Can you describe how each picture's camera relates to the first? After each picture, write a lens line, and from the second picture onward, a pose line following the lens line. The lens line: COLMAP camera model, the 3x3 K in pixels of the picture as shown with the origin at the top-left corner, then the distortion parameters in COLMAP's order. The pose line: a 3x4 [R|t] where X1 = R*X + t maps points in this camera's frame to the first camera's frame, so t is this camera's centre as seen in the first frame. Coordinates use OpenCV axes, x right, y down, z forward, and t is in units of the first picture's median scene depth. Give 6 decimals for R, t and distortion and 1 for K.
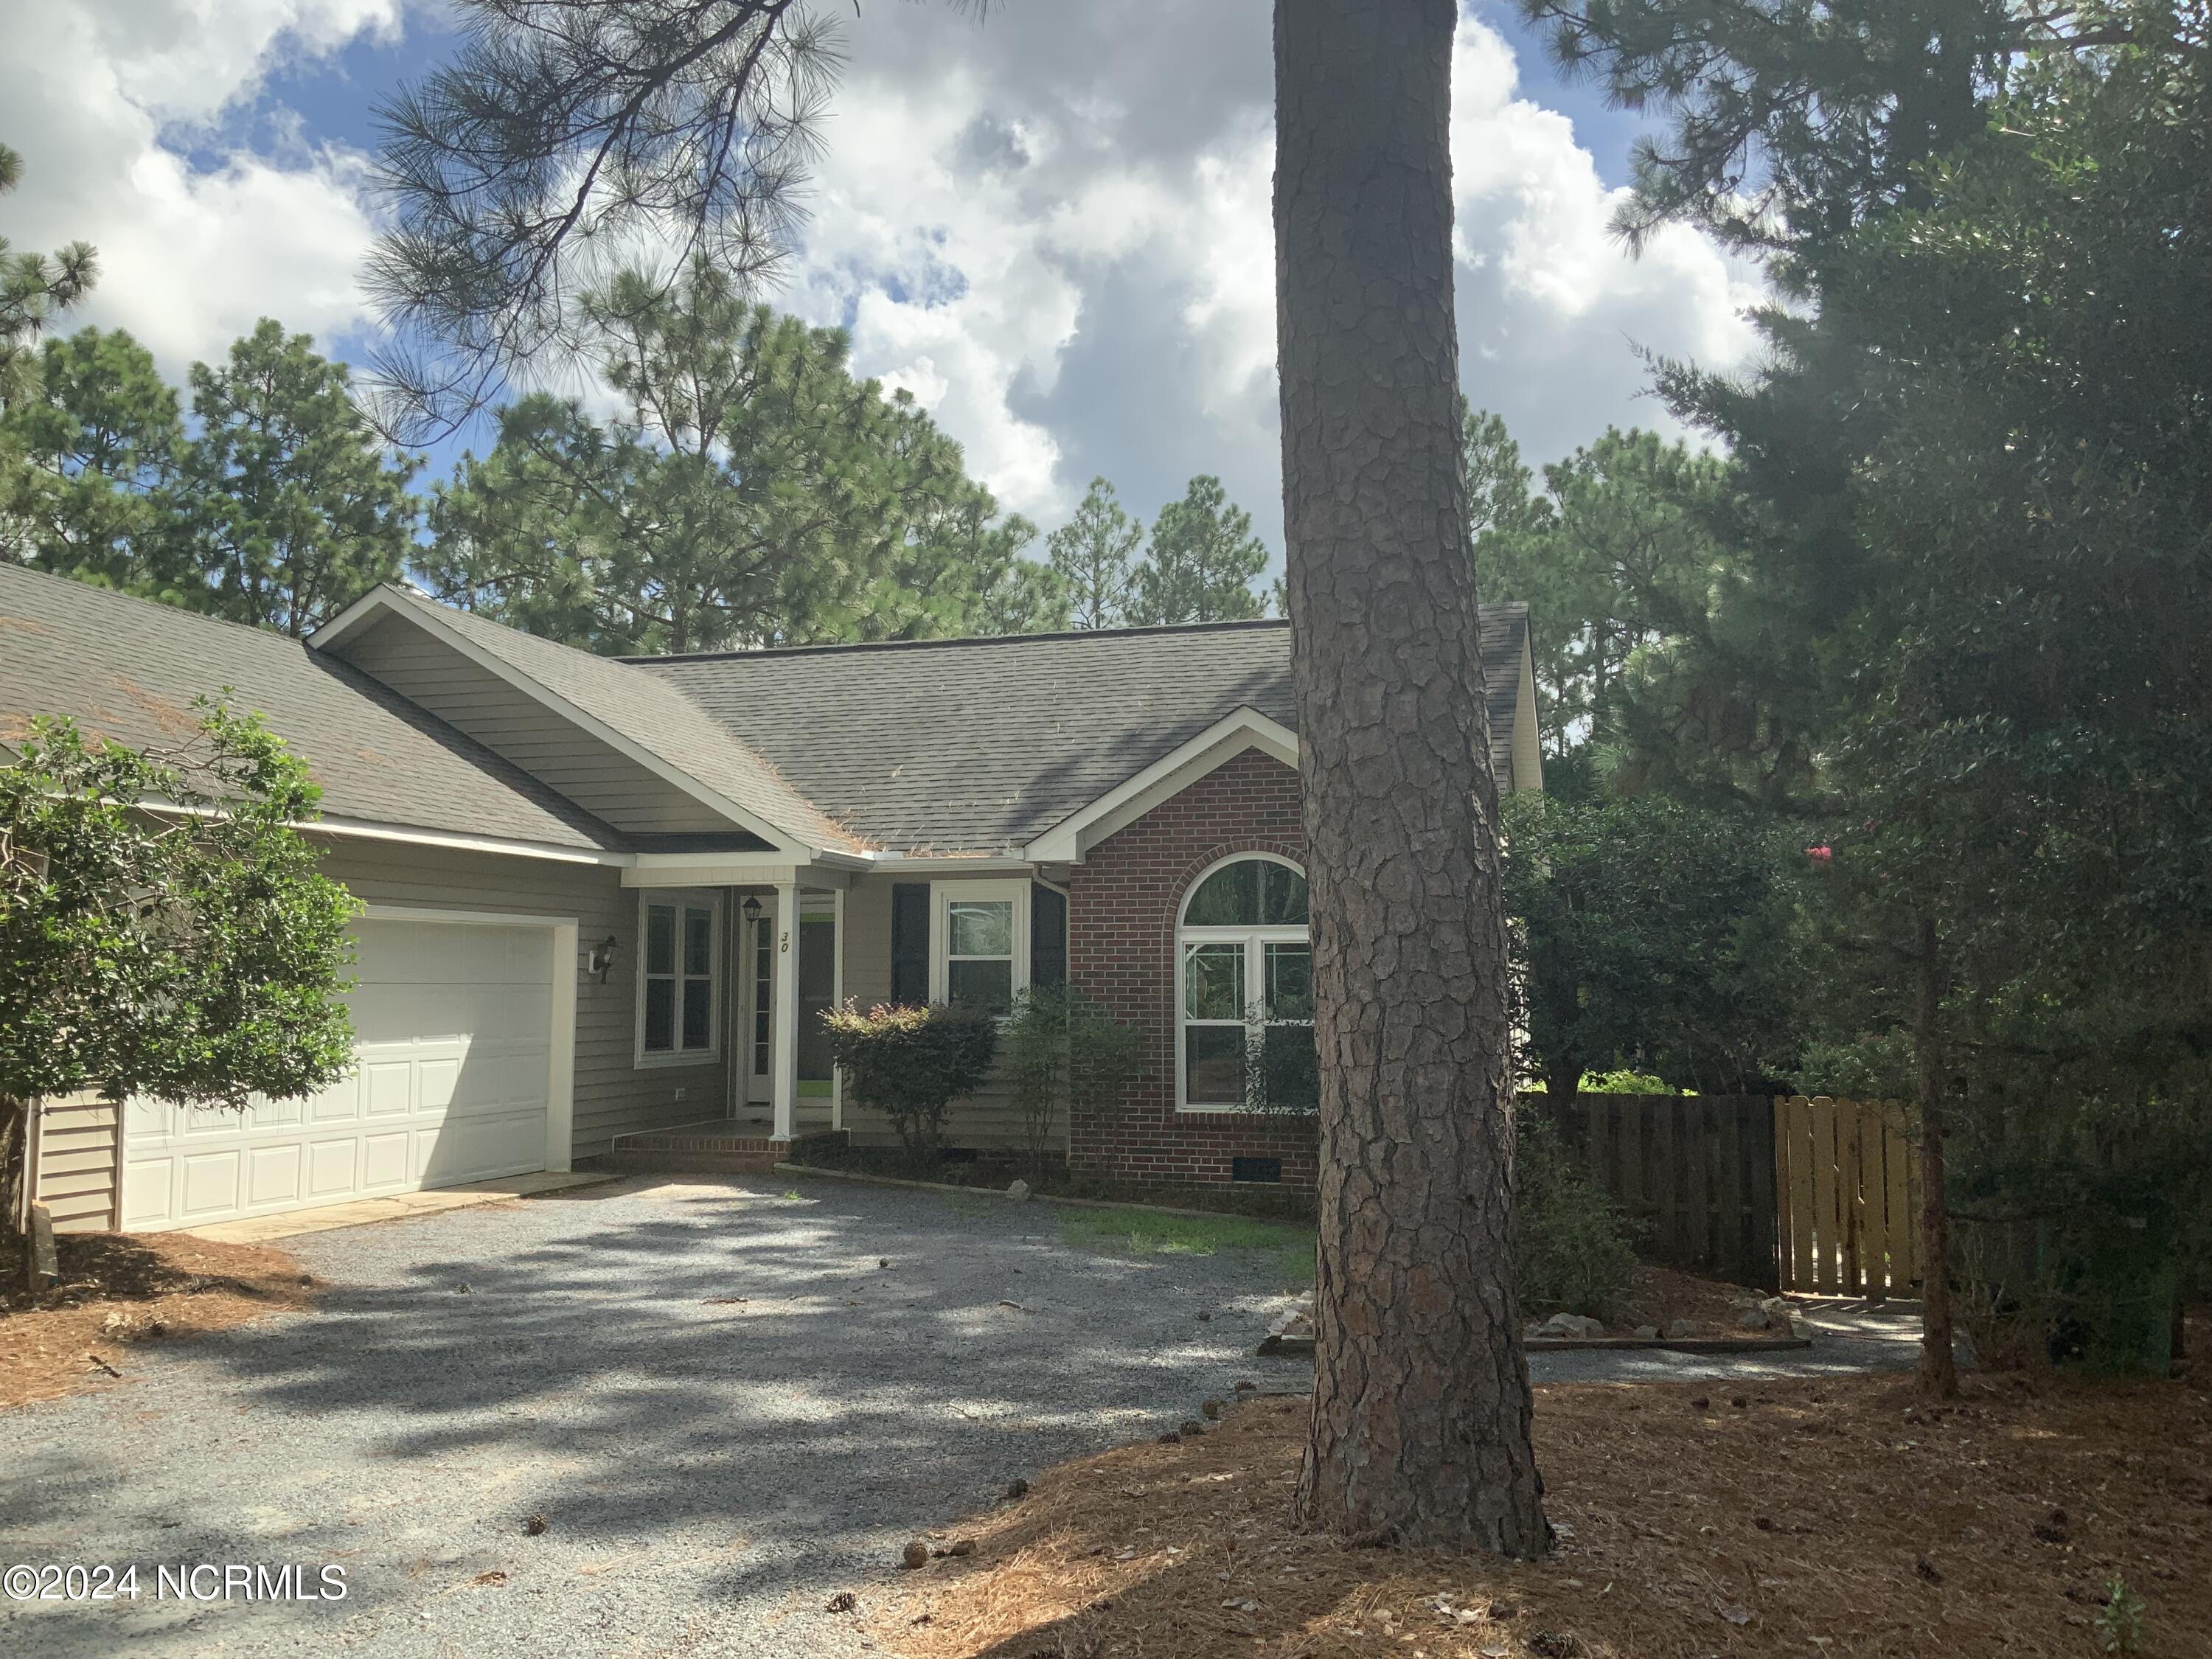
lens RADIAL K [[1873.0, 0, 1106.0], [0, 1873.0, 829.5], [0, 0, 1]] dist [0.147778, -0.294352]
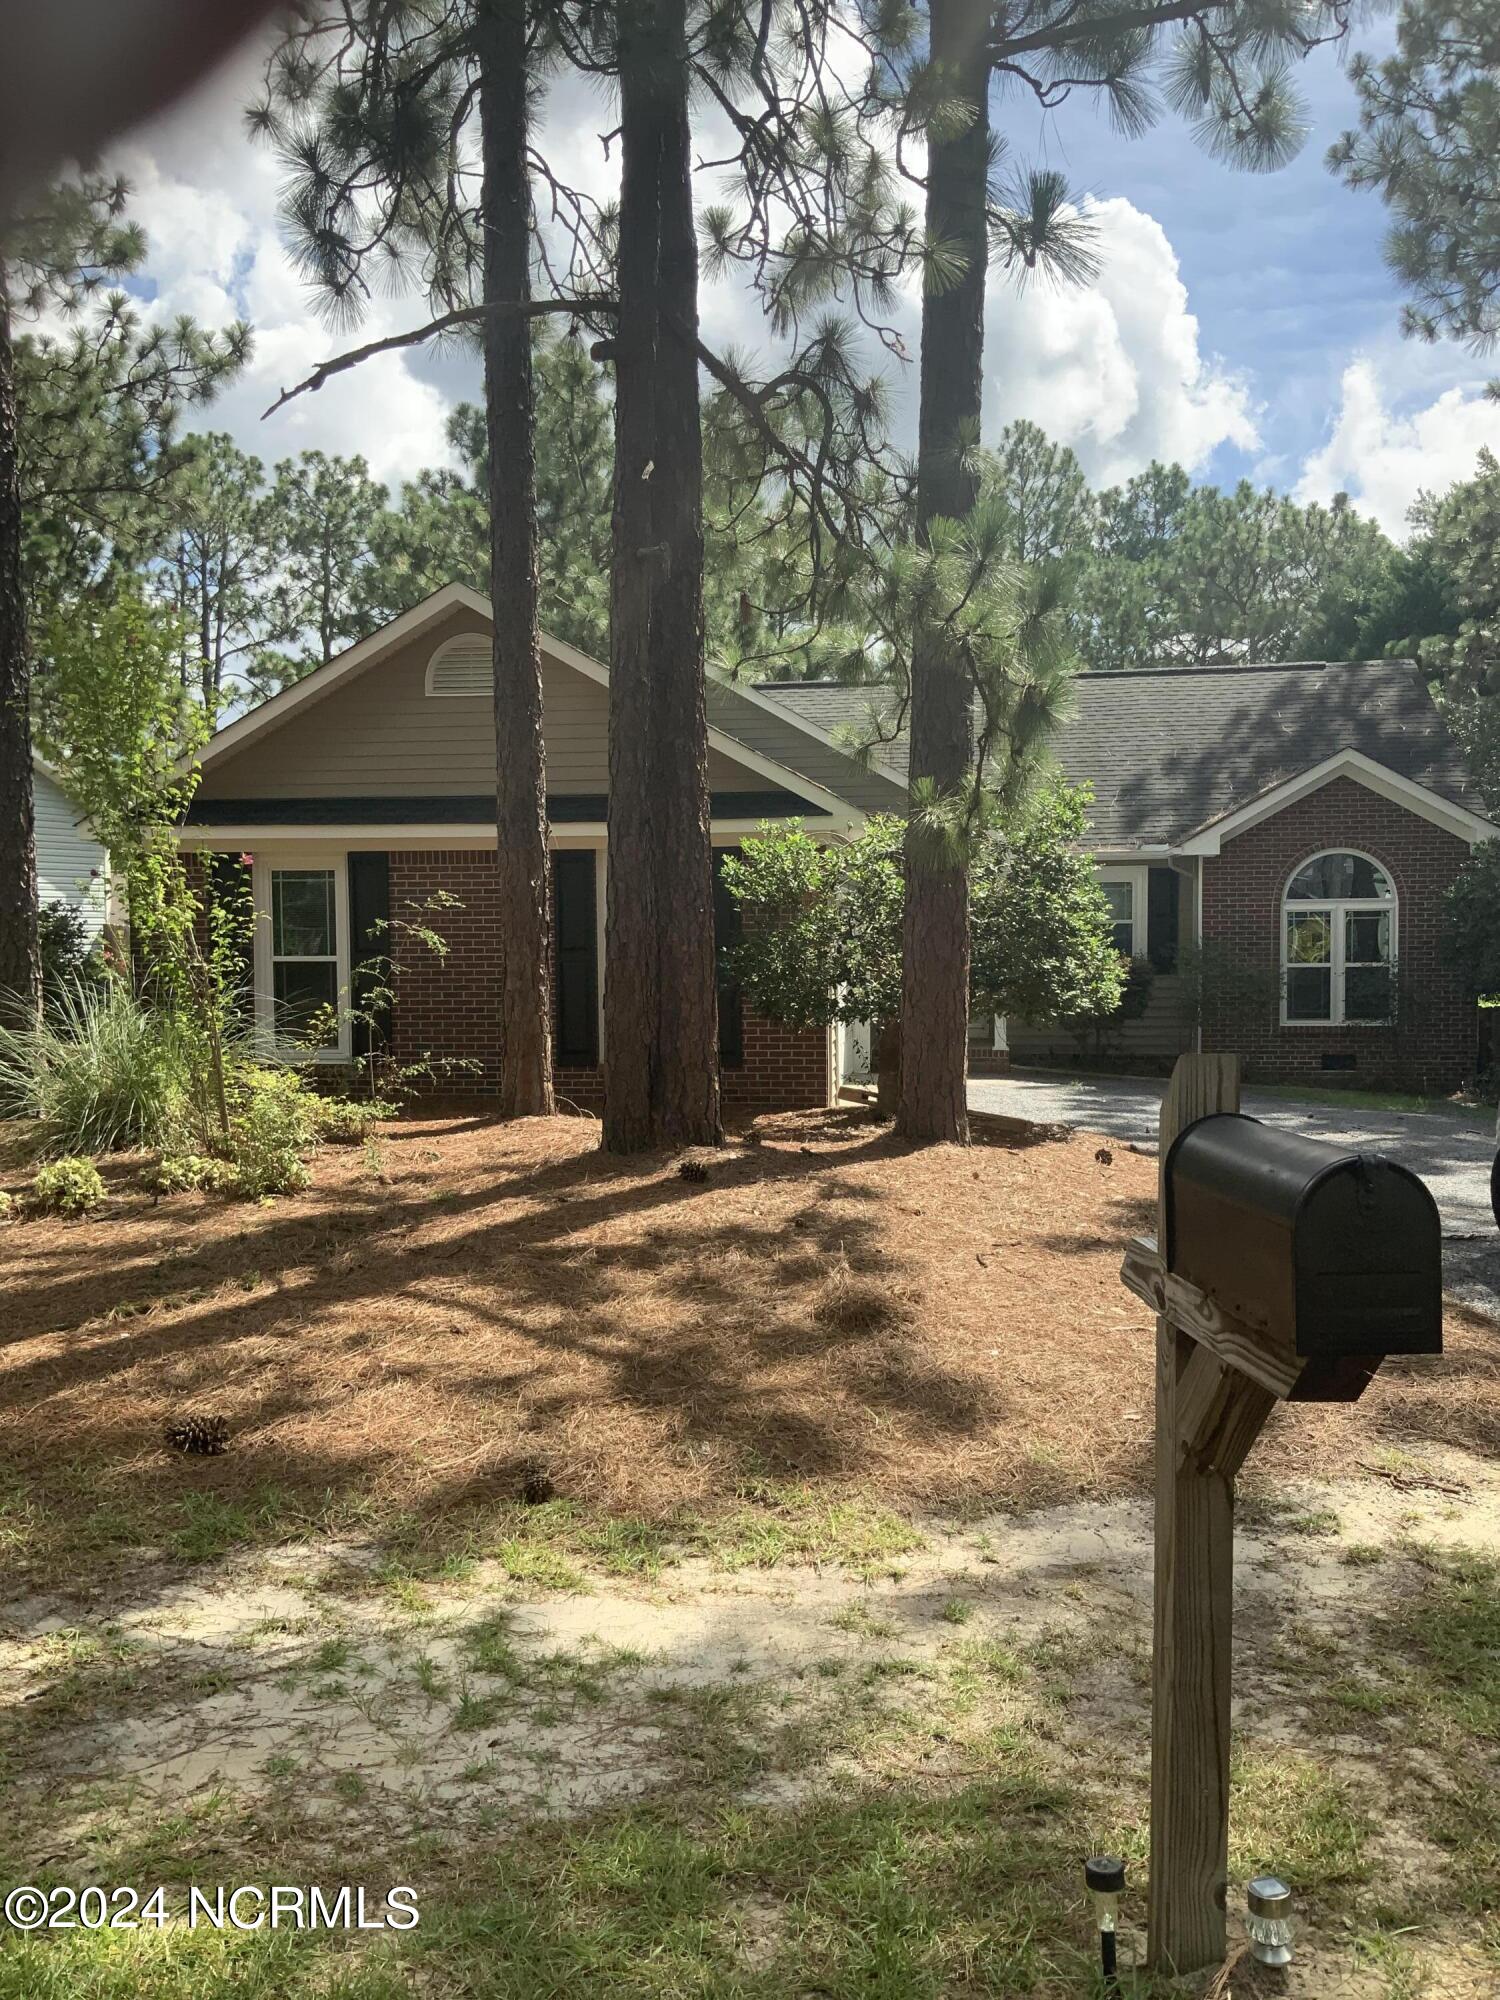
lens RADIAL K [[1689.9, 0, 750.0], [0, 1689.9, 1000.0], [0, 0, 1]] dist [0.117158, -0.220406]
pose [[0.986631, -0.011359, 0.162572, -0.529803], [-0.008690, 0.992482, 0.122086, -0.026071], [-0.162737, -0.121866, 0.979115, -0.213365]]
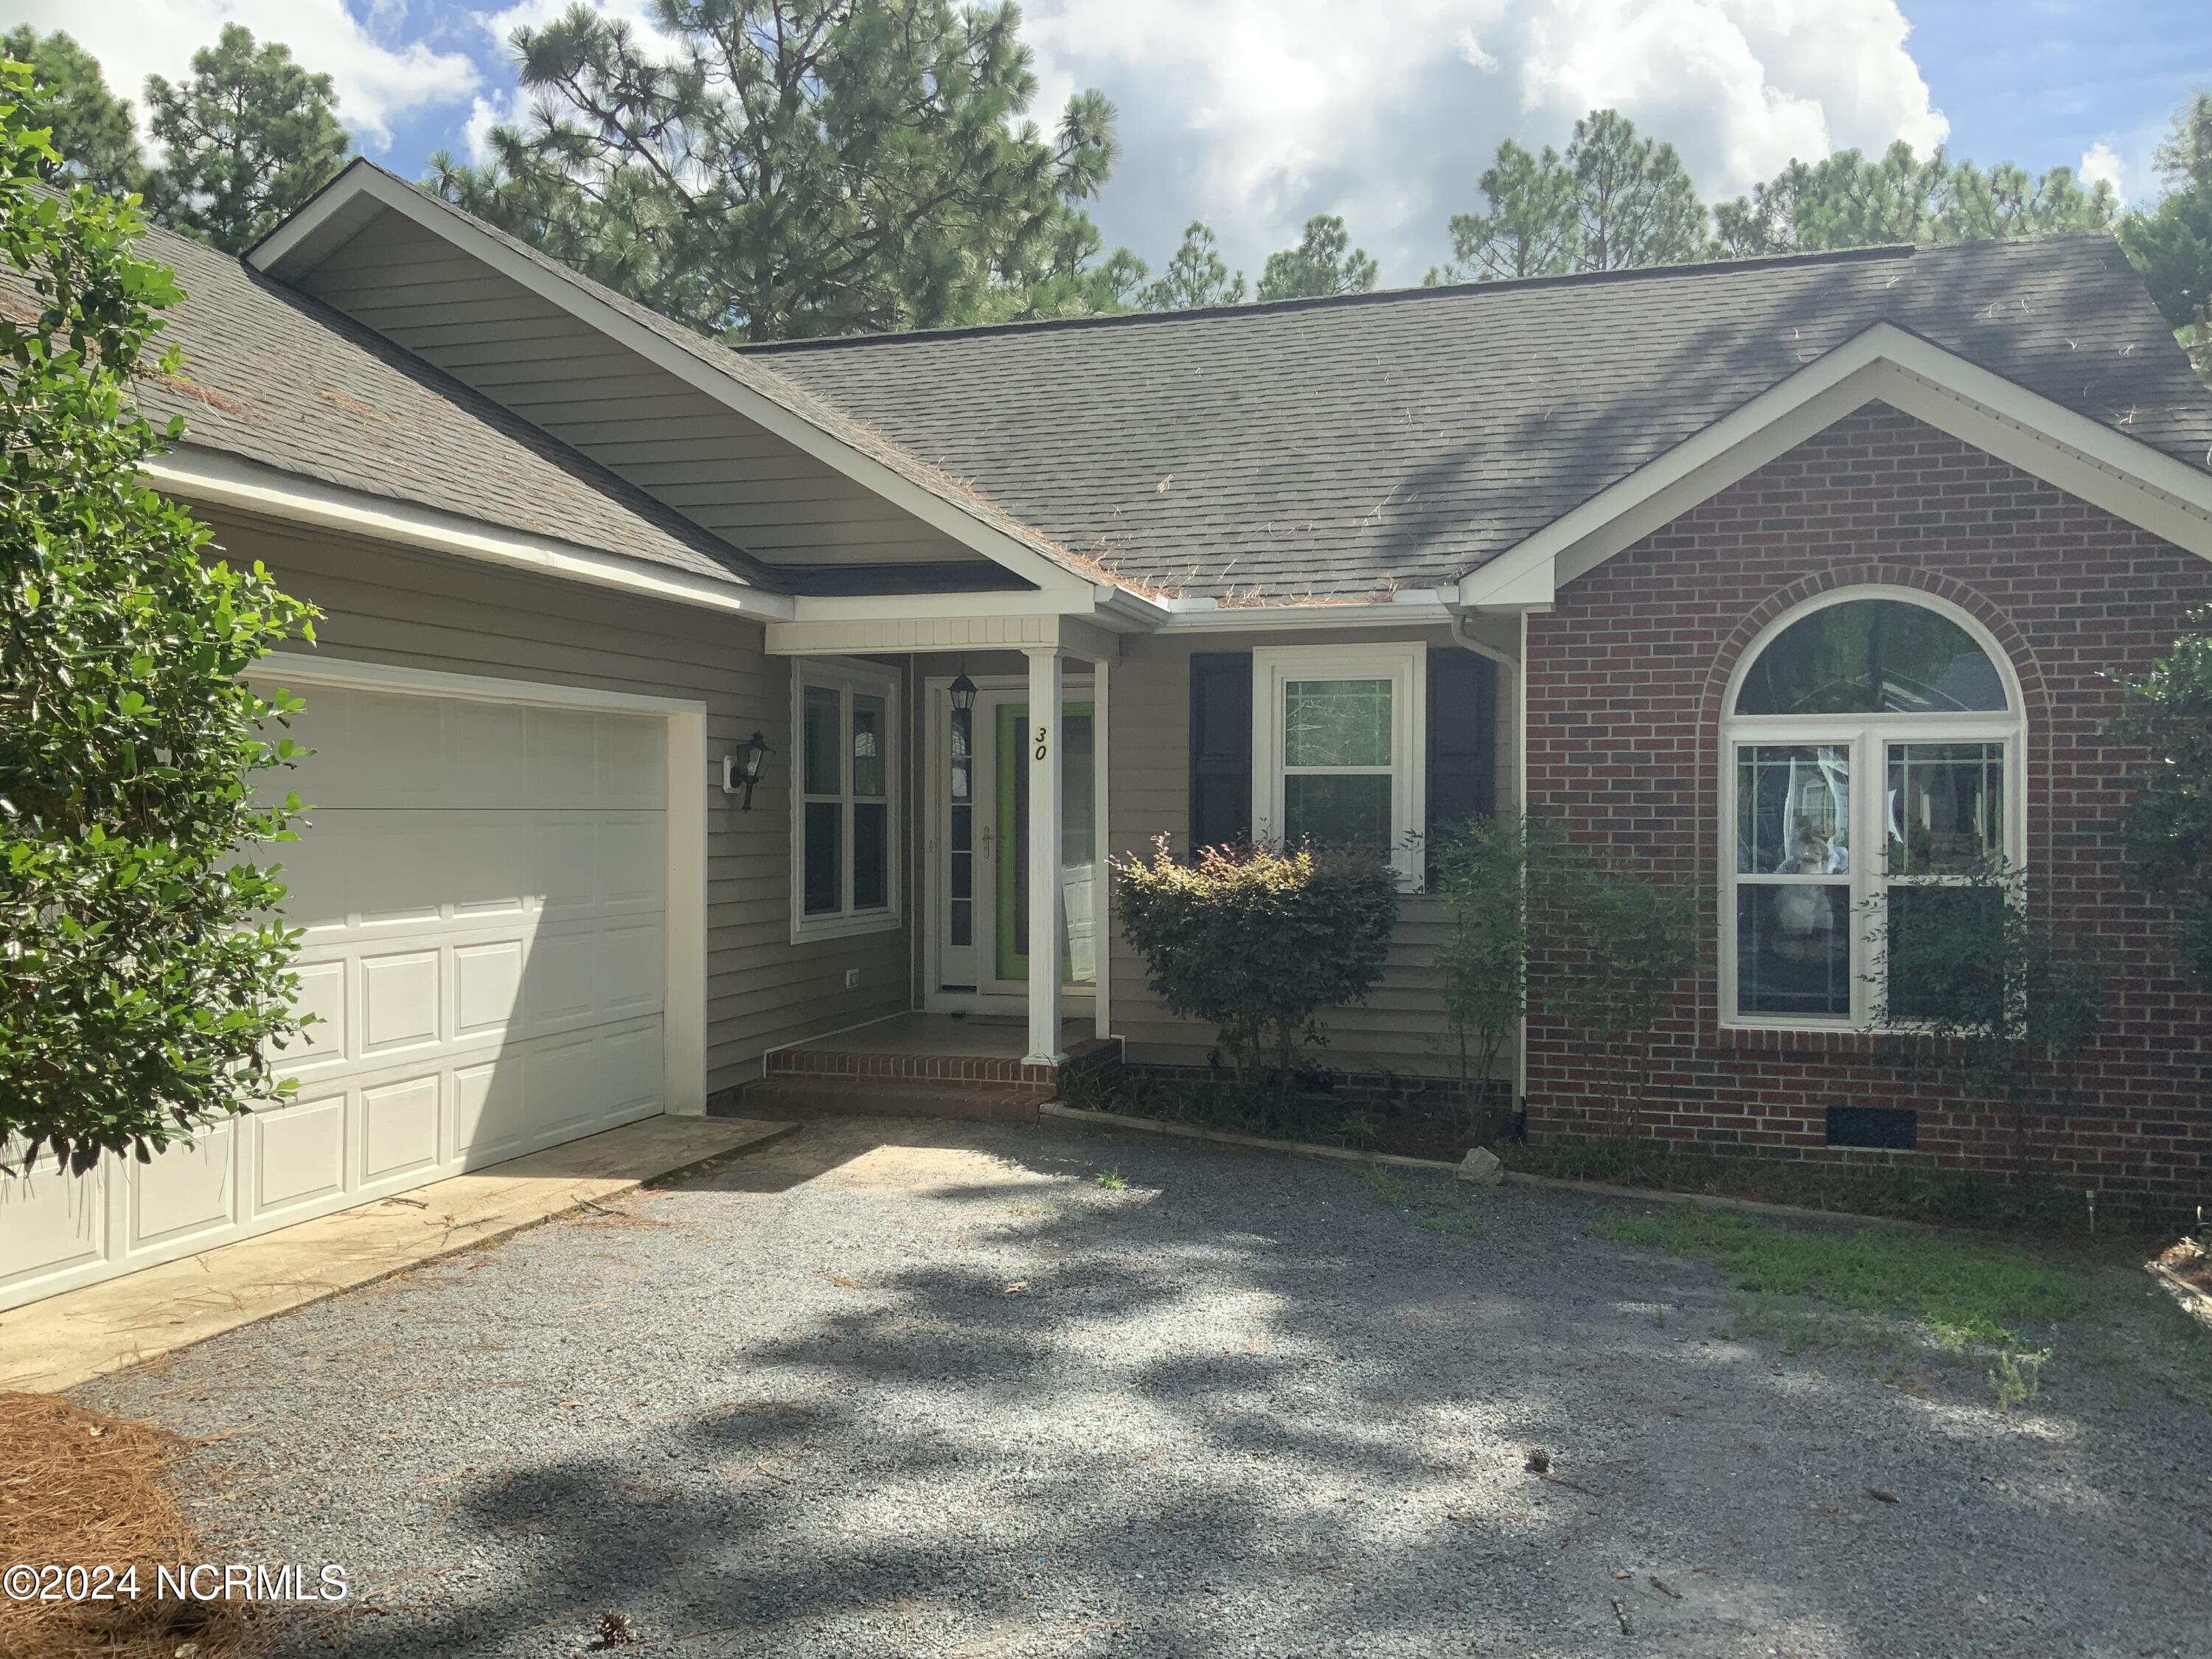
lens RADIAL K [[1838.7, 0, 1106.0], [0, 1838.7, 829.5], [0, 0, 1]] dist [0.082324, -0.116289]
pose [[0.999999, 0.001056, 0.000609, -0.140916], [-0.001110, 0.995375, 0.096056, 0.028676], [-0.000504, -0.096057, 0.995376, 0.381174]]
